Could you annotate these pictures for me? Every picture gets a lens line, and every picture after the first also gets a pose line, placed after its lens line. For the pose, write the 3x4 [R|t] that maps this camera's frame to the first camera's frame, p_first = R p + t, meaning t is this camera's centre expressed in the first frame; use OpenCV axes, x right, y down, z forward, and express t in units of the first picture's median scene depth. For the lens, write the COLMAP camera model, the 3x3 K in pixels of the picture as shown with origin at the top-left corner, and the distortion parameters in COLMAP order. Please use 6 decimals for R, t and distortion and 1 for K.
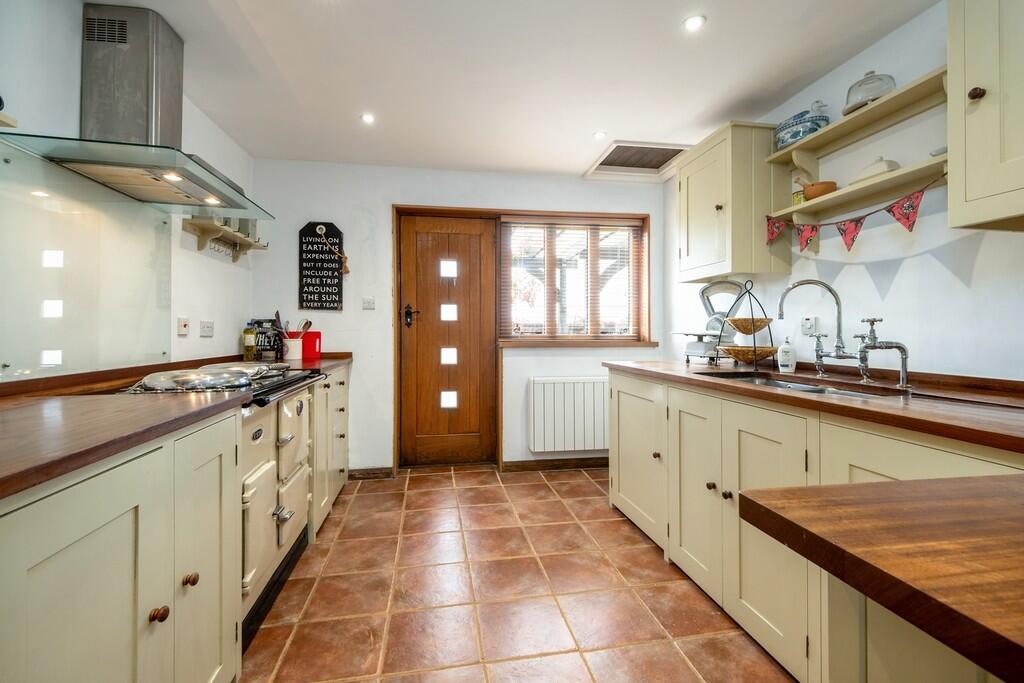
lens RADIAL K [[446.4, 0, 512.0], [0, 446.4, 341.5], [0, 0, 1]] dist [0.000155, 0.000007]
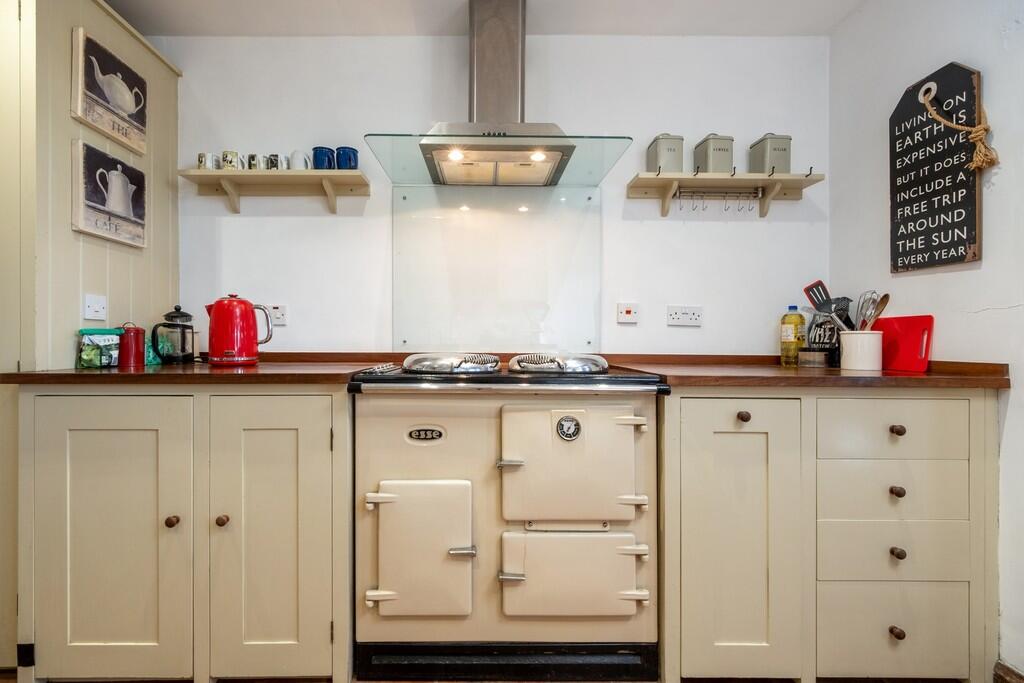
lens RADIAL K [[467.1, 0, 512.0], [0, 467.1, 341.5], [0, 0, 1]] dist [-0.000135, -0.000345]
pose [[-0.174385, 0.001175, -0.984677, 0.119353], [-0.028806, 0.999565, 0.006294, 0.014342], [0.984256, 0.029463, -0.174275, 0.667244]]
